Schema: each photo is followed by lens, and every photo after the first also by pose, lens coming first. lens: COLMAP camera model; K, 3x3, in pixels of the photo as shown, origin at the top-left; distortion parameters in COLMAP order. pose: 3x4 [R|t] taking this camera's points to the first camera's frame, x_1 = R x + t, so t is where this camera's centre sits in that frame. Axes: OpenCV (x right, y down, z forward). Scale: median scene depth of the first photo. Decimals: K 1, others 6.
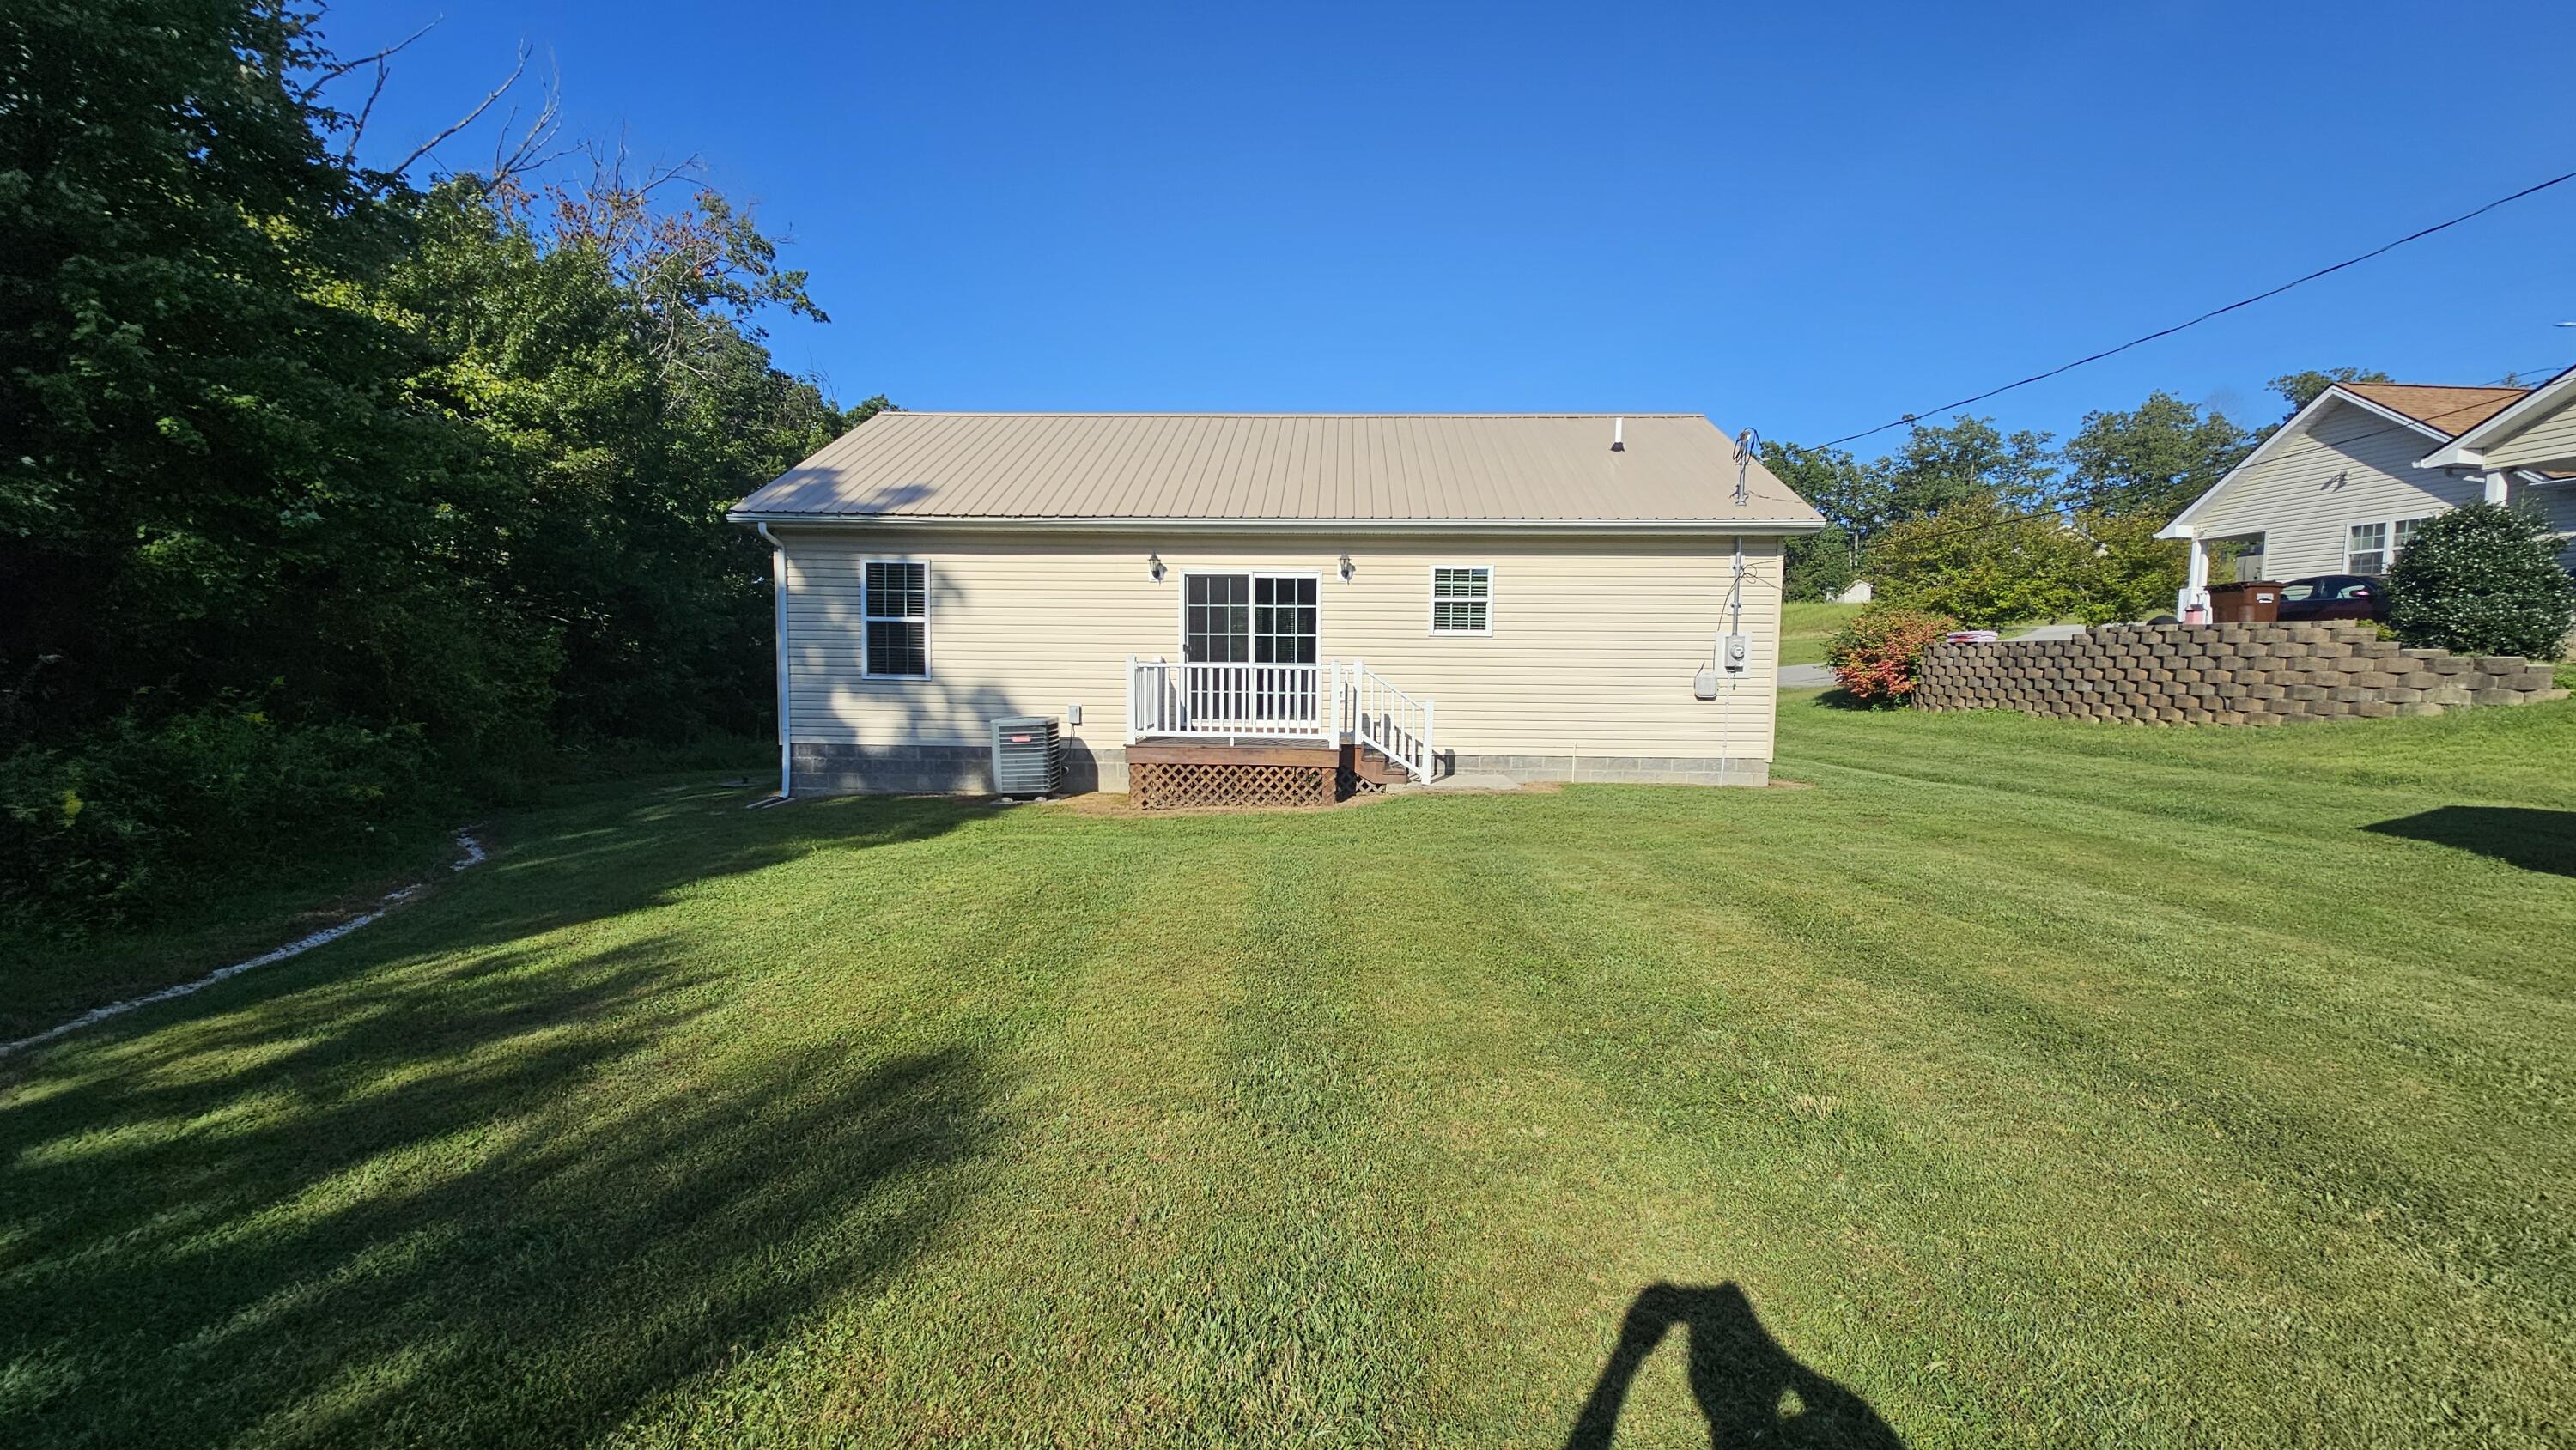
lens RADIAL K [[1048.7, 0, 1300.5], [0, 1048.7, 722.9], [0, 0, 1]] dist [0.001372, -0.000590]
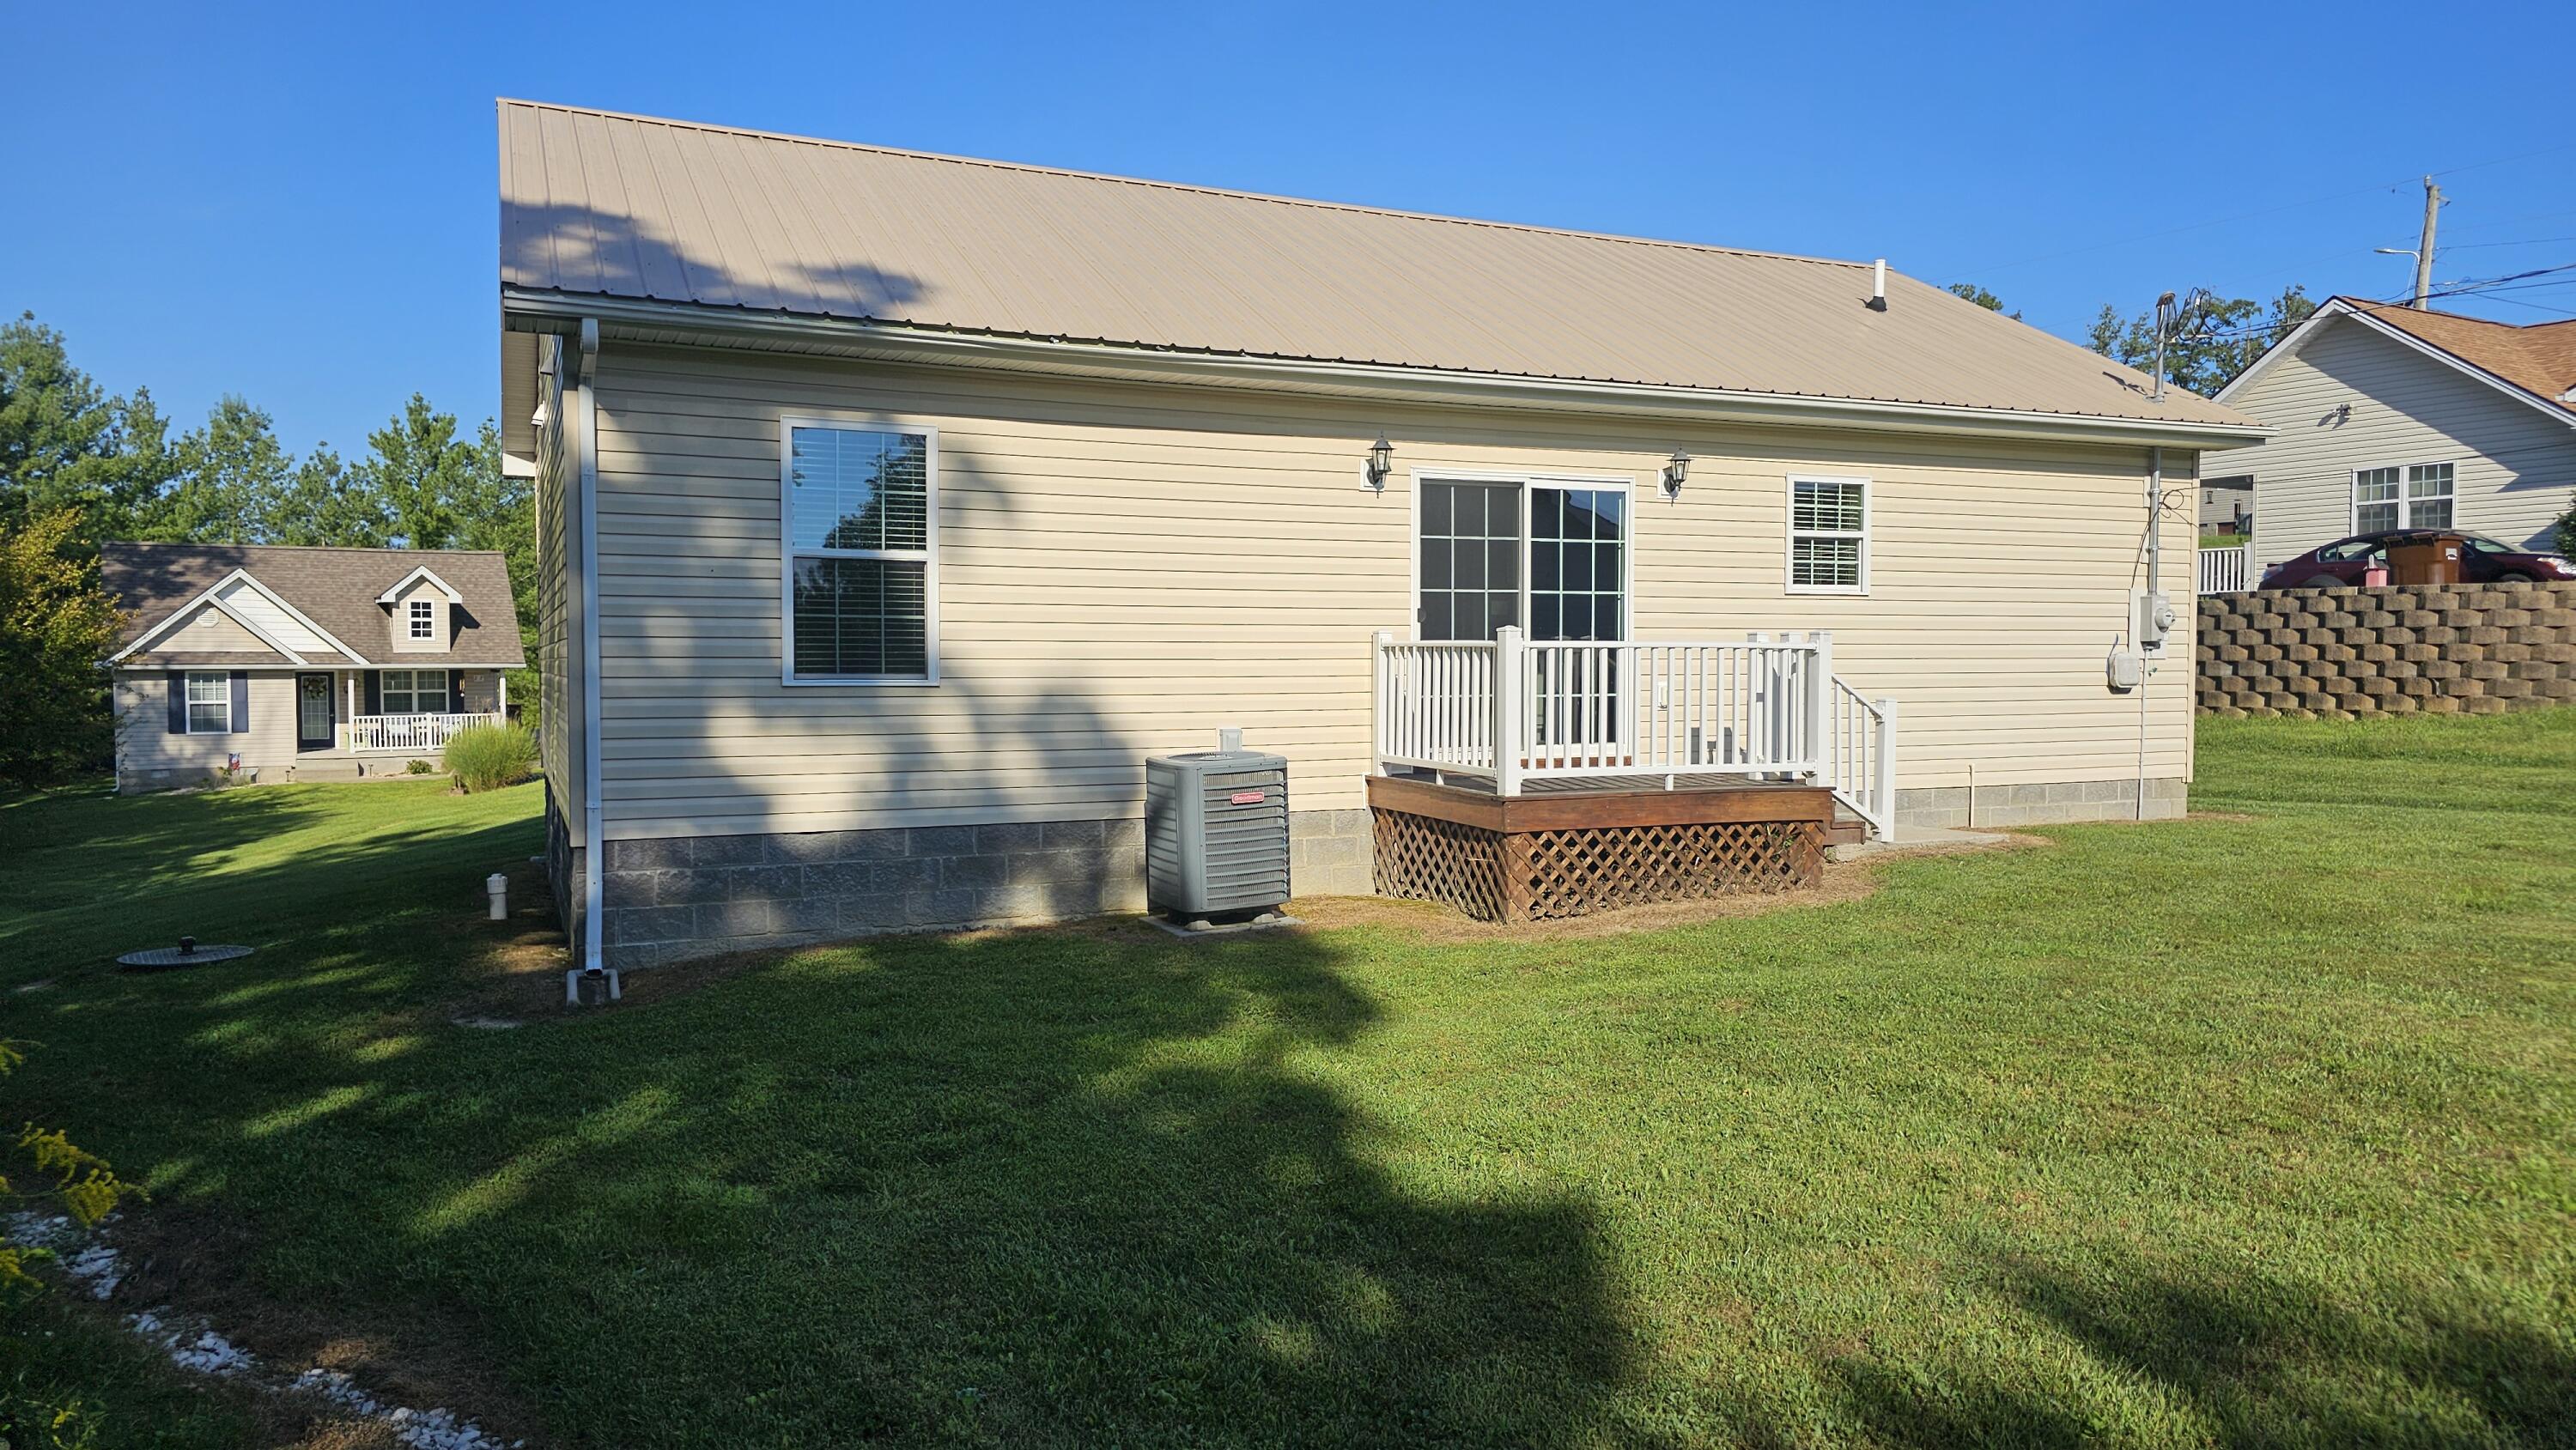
lens RADIAL K [[1732.4, 0, 1310.5], [0, 1732.4, 675.4], [0, 0, 1]] dist [0.064419, -0.057283]
pose [[0.893318, -0.016190, 0.449133, -0.556259], [0.038018, 0.998491, -0.039625, -0.008055], [-0.447814, 0.052473, 0.892586, 0.240131]]
